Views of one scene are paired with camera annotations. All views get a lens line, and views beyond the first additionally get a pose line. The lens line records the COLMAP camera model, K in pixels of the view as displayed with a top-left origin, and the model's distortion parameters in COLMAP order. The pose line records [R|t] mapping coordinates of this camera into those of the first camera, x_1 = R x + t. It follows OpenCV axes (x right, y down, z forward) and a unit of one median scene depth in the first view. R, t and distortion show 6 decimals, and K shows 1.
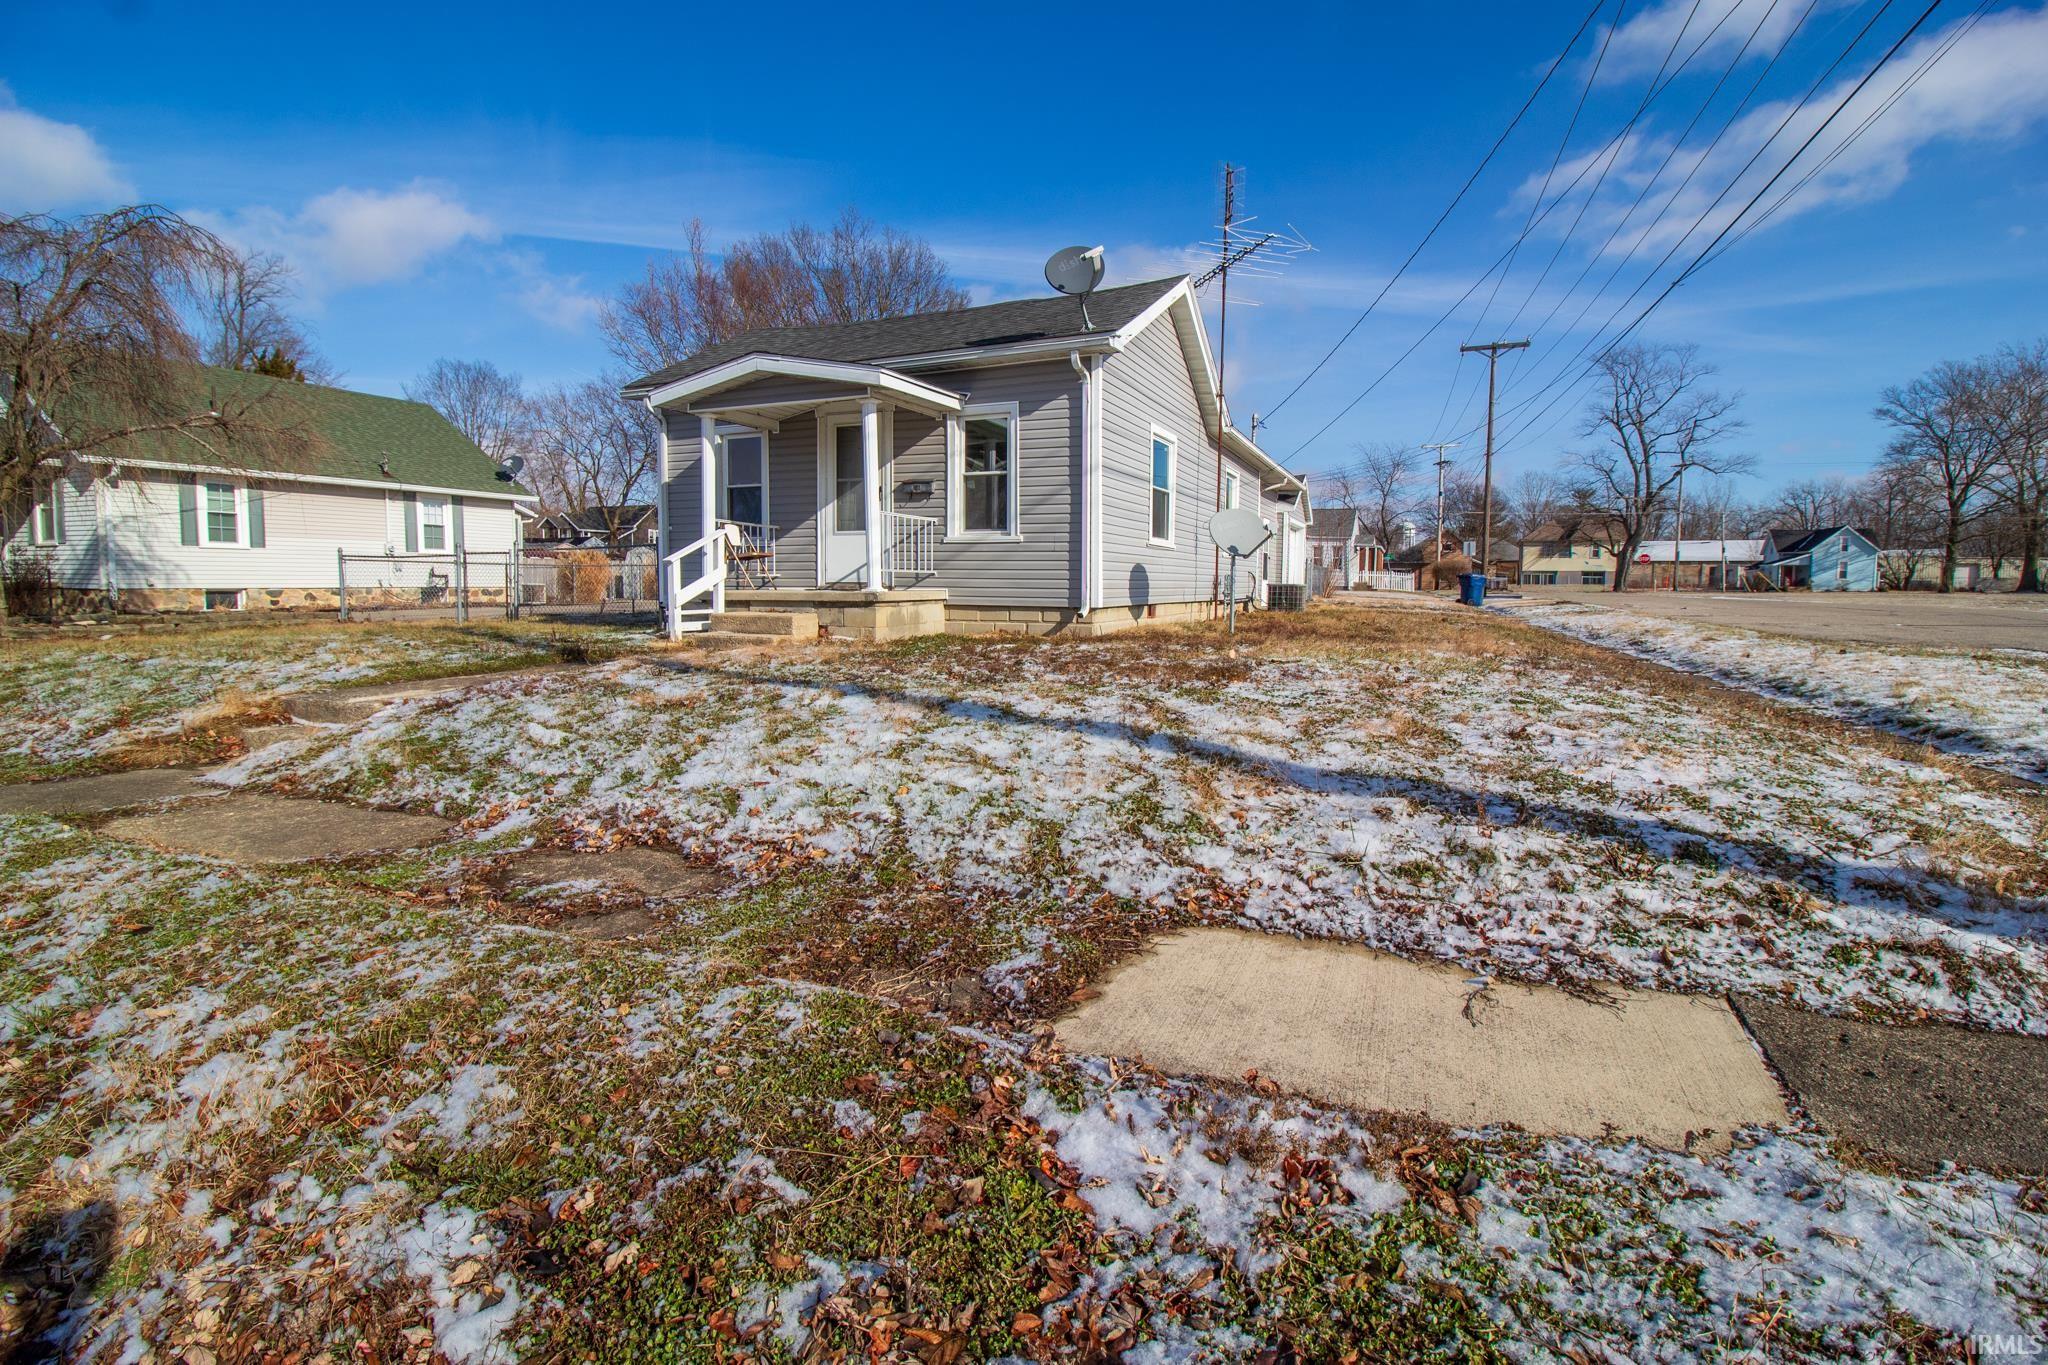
lens RADIAL K [[940.0, 0, 1023.7], [0, 940.0, 650.3], [0, 0, 1]] dist [0.000479, -0.012748]
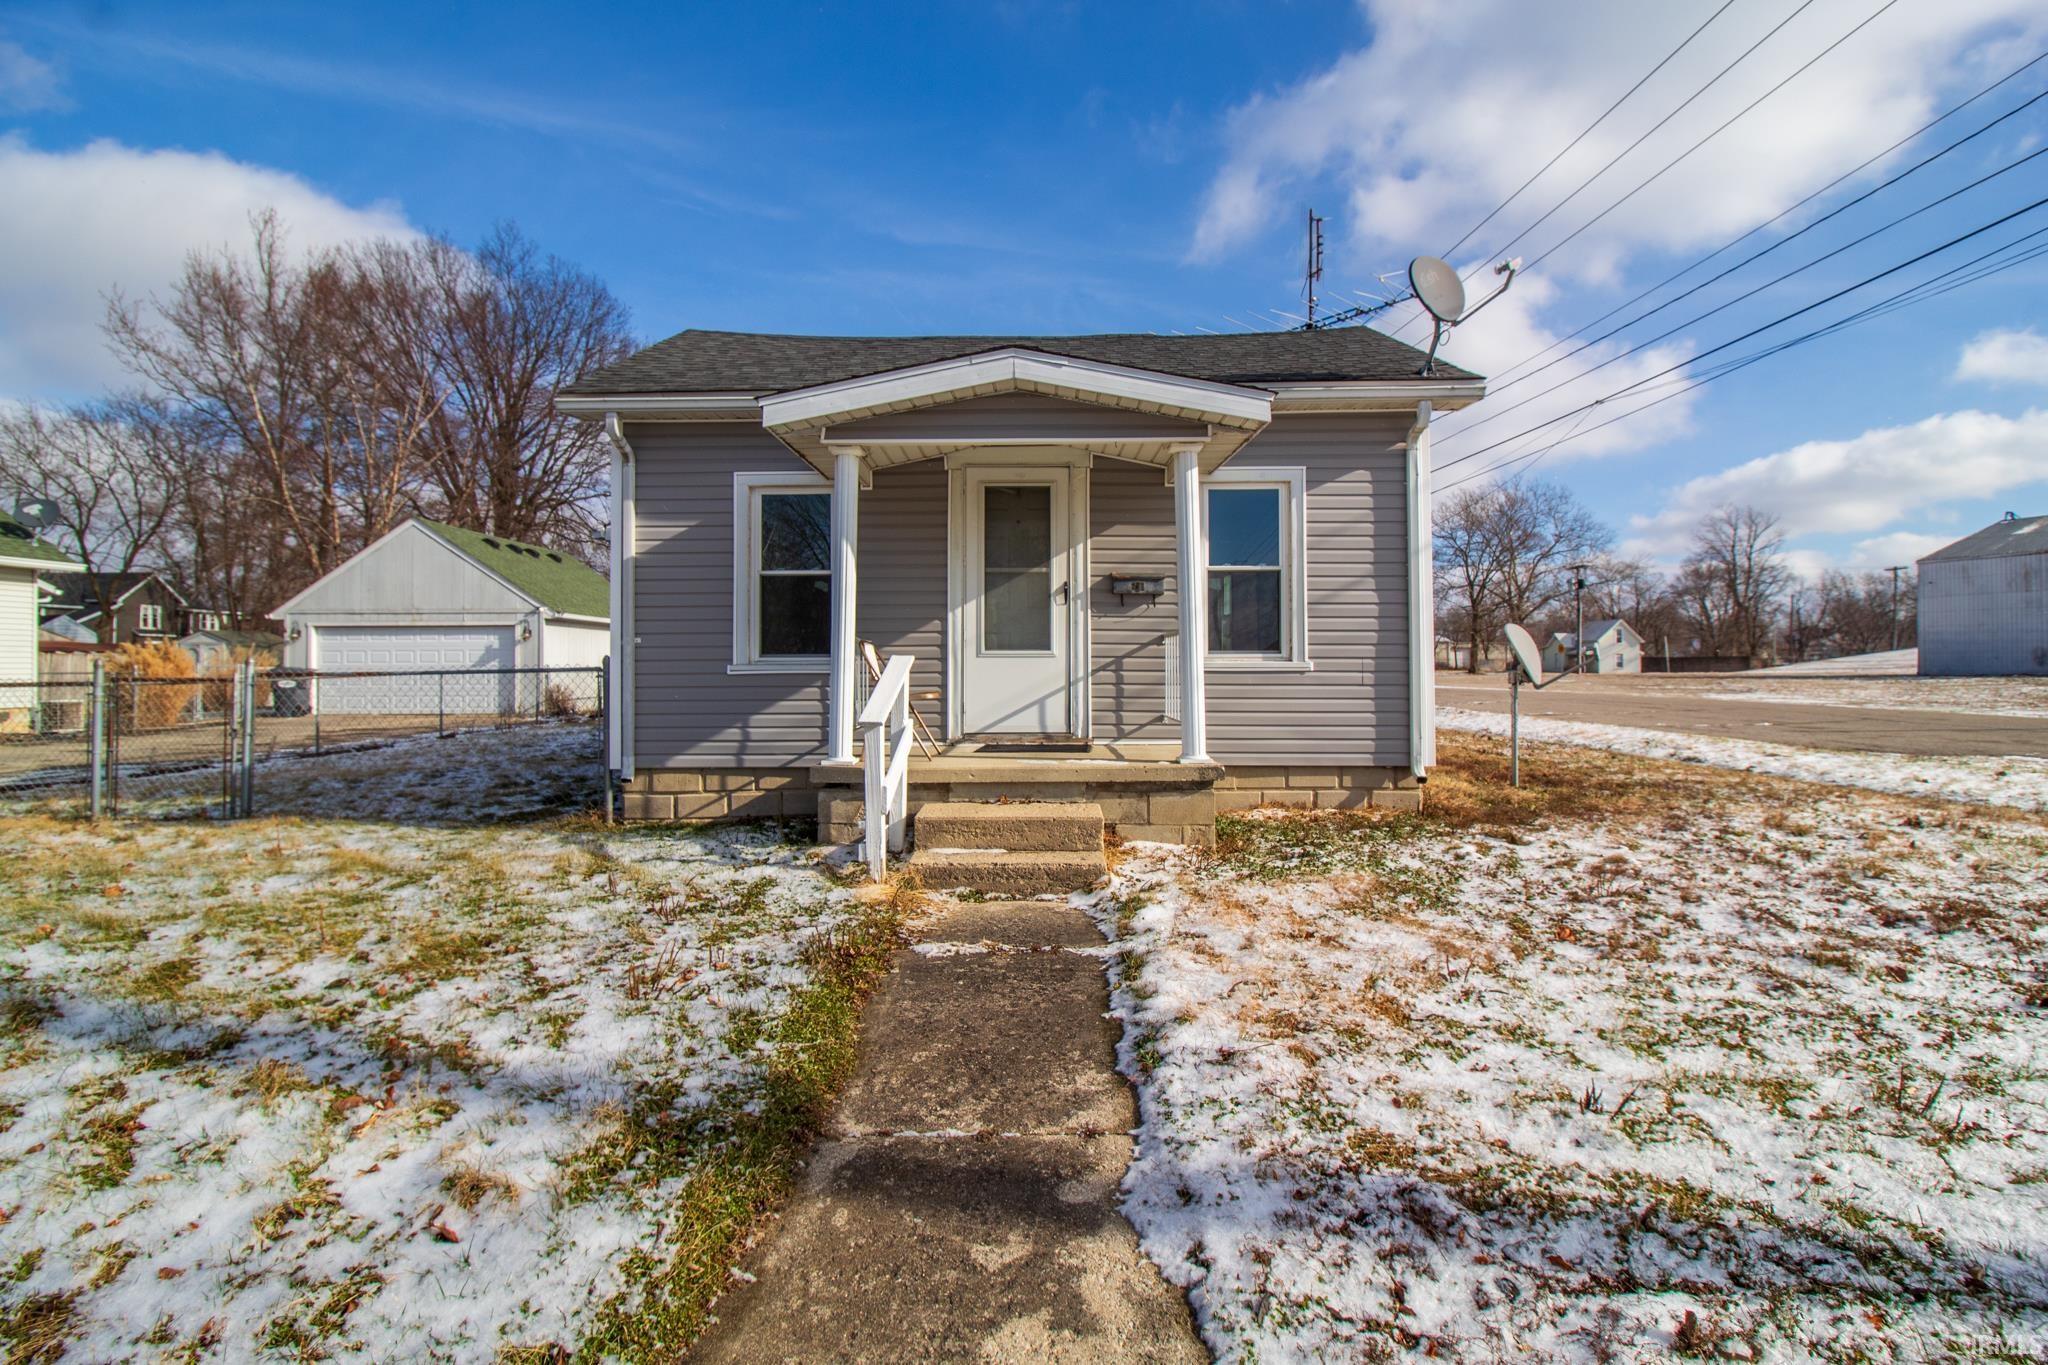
lens RADIAL K [[940.0, 0, 1023.7], [0, 940.0, 650.3], [0, 0, 1]] dist [0.000479, -0.012748]
pose [[0.924990, -0.001498, 0.379989, -0.431860], [0.034379, 0.996221, -0.079761, -0.080505], [-0.378433, 0.086842, 0.921546, 0.437997]]
